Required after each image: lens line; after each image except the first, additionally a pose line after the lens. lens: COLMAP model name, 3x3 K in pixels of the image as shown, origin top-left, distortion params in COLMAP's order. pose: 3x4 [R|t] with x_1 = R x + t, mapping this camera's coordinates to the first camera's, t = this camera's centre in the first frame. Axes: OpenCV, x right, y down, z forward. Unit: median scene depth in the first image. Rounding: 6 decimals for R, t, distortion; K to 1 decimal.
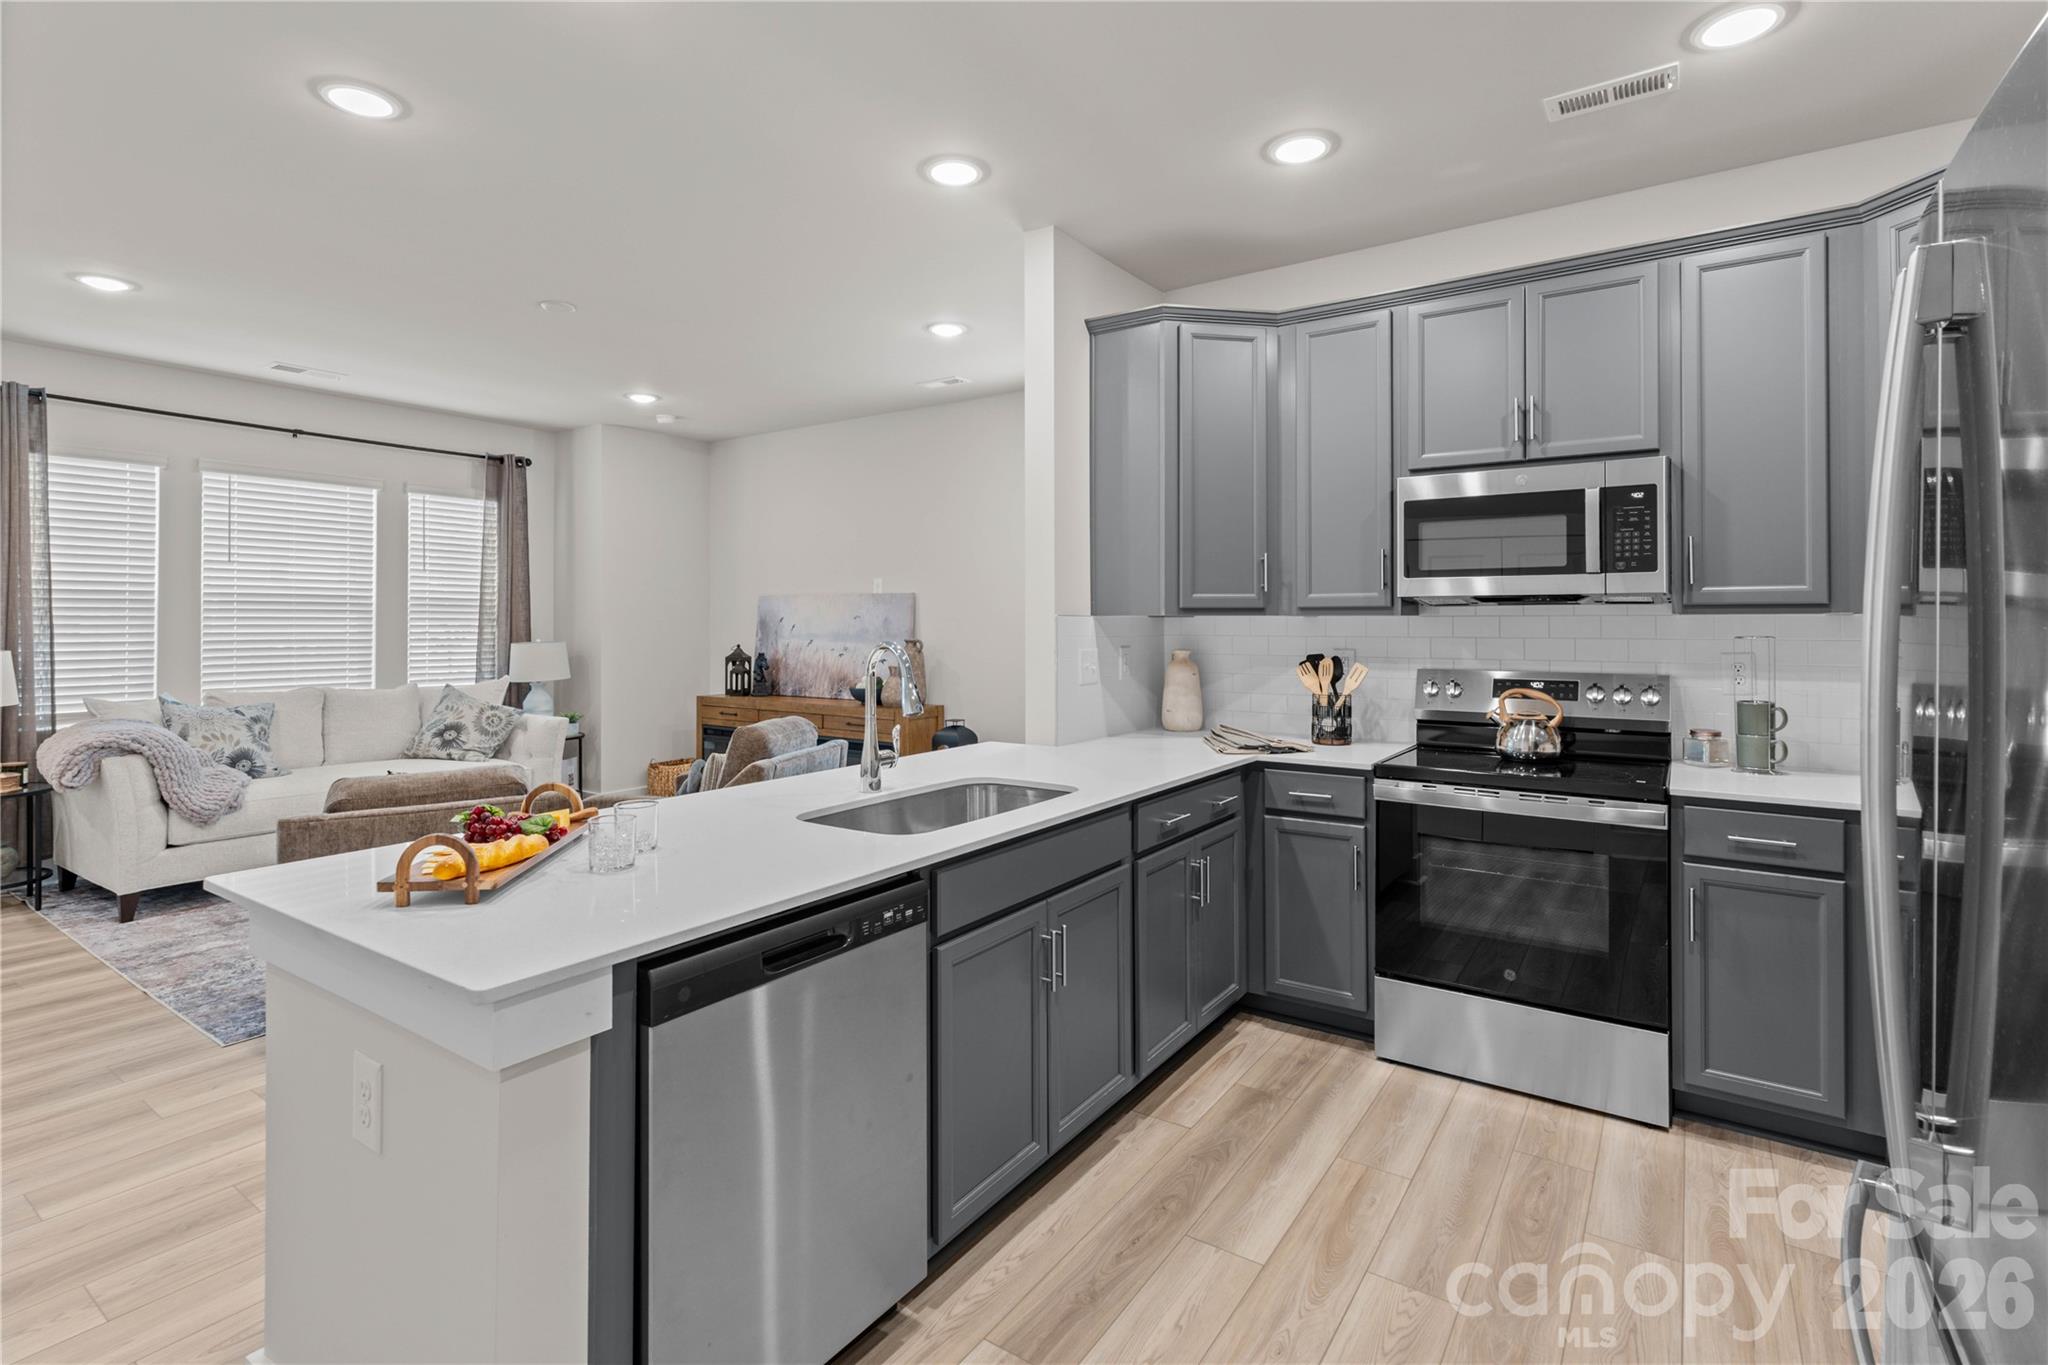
lens RADIAL K [[971.8, 0, 1016.9], [0, 971.8, 618.8], [0, 0, 1]] dist [-0.003017, 0.000581]
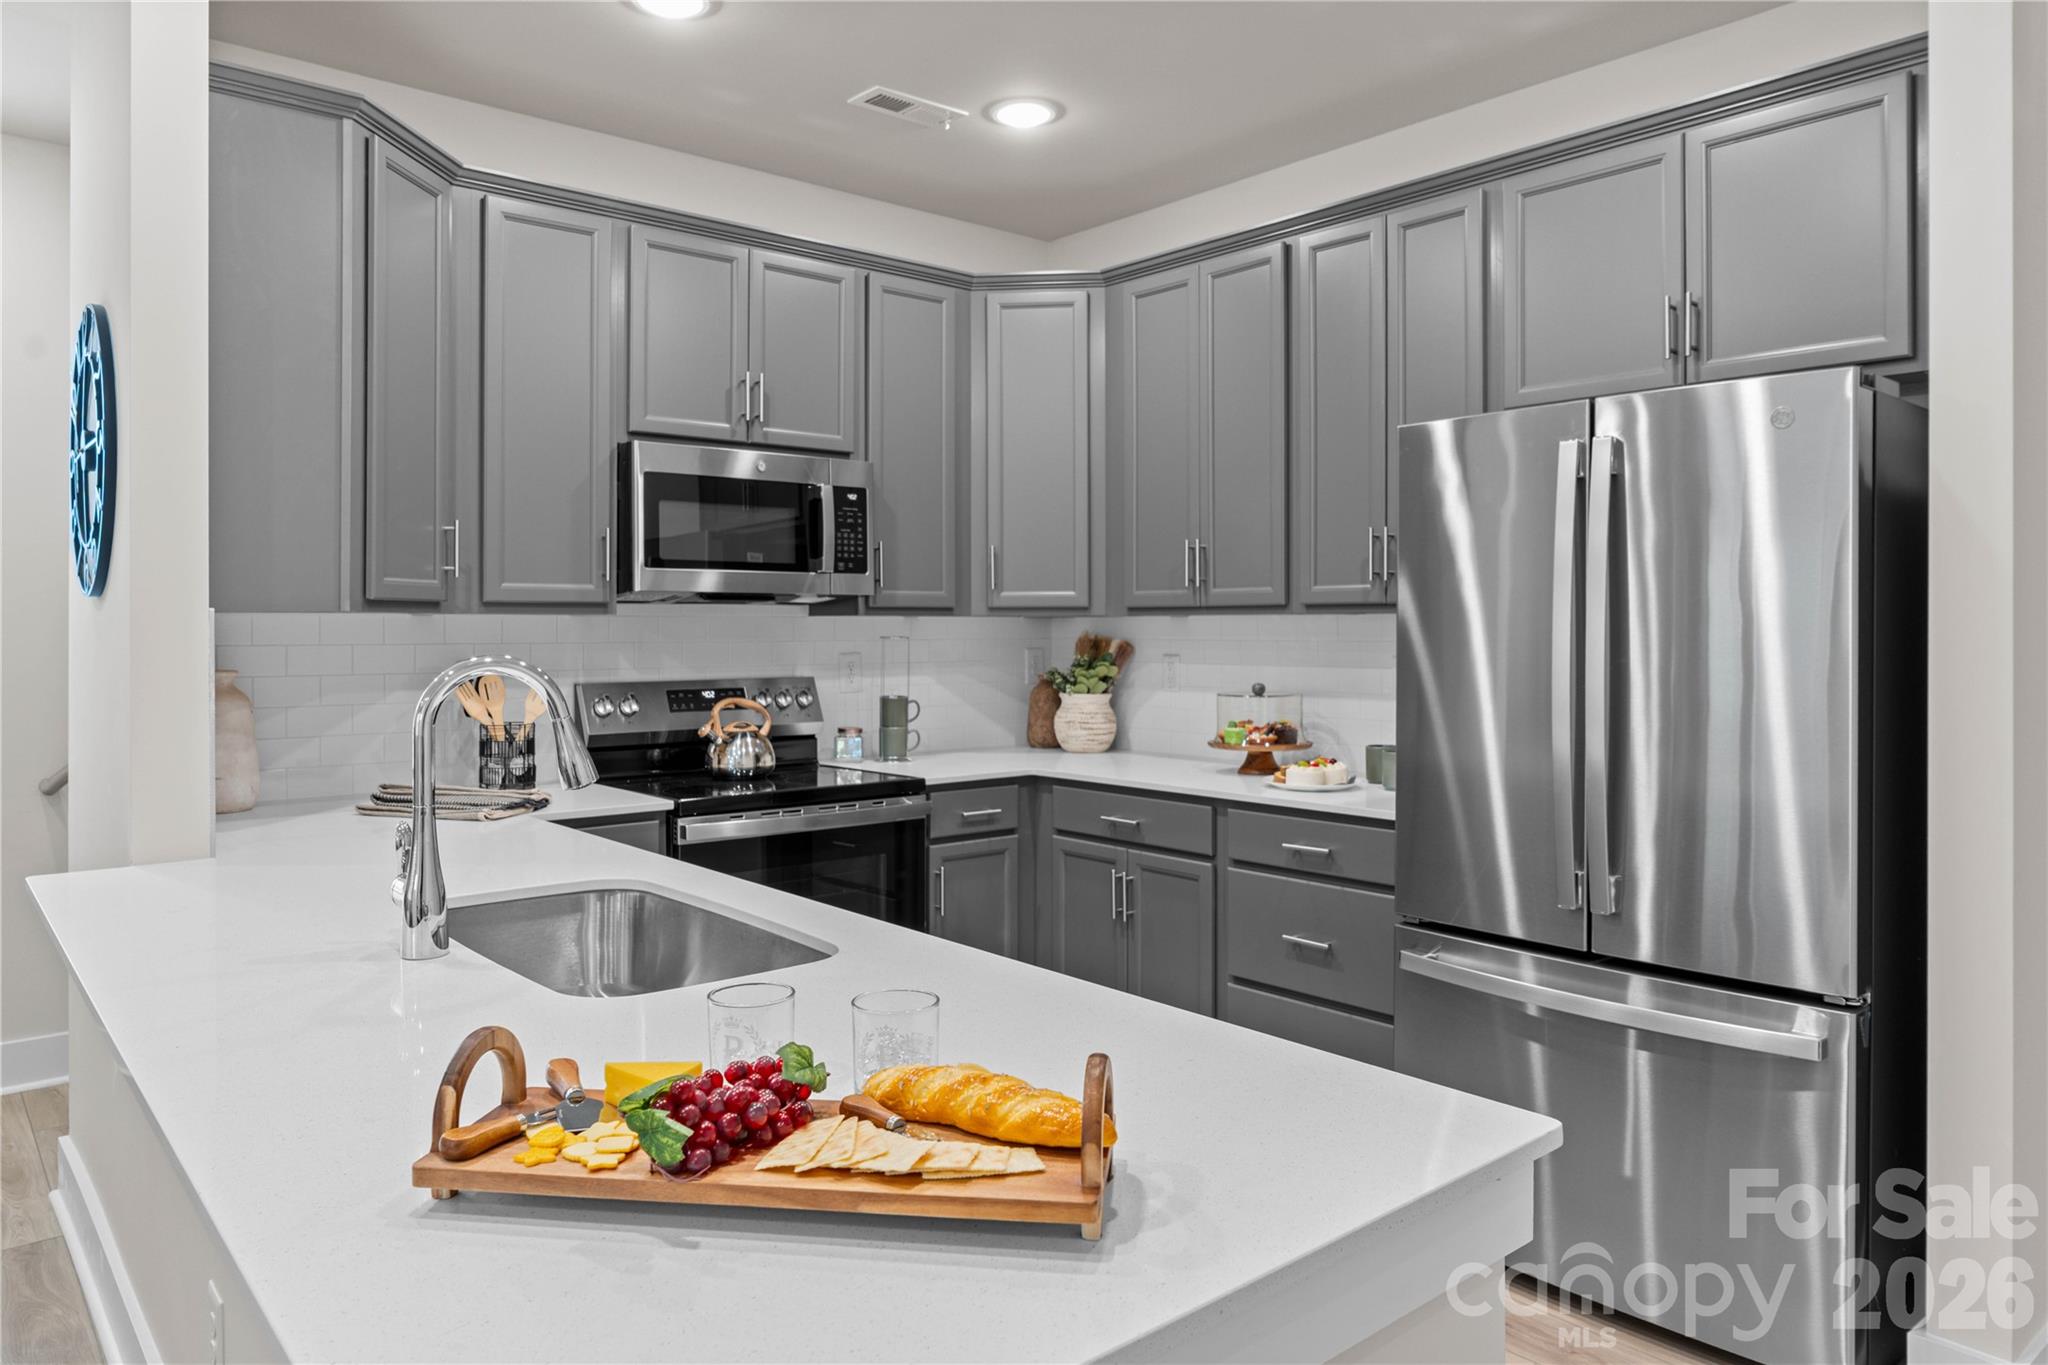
lens RADIAL K [[1376.7, 0, 1015.2], [0, 1376.7, 620.5], [0, 0, 1]] dist [-0.012271, 0.004245]
pose [[0.251655, 0.002733, 0.967813, -0.567249], [-0.004251, 0.999989, -0.001718, 0.001869], [-0.967808, -0.003682, 0.251664, 0.385867]]
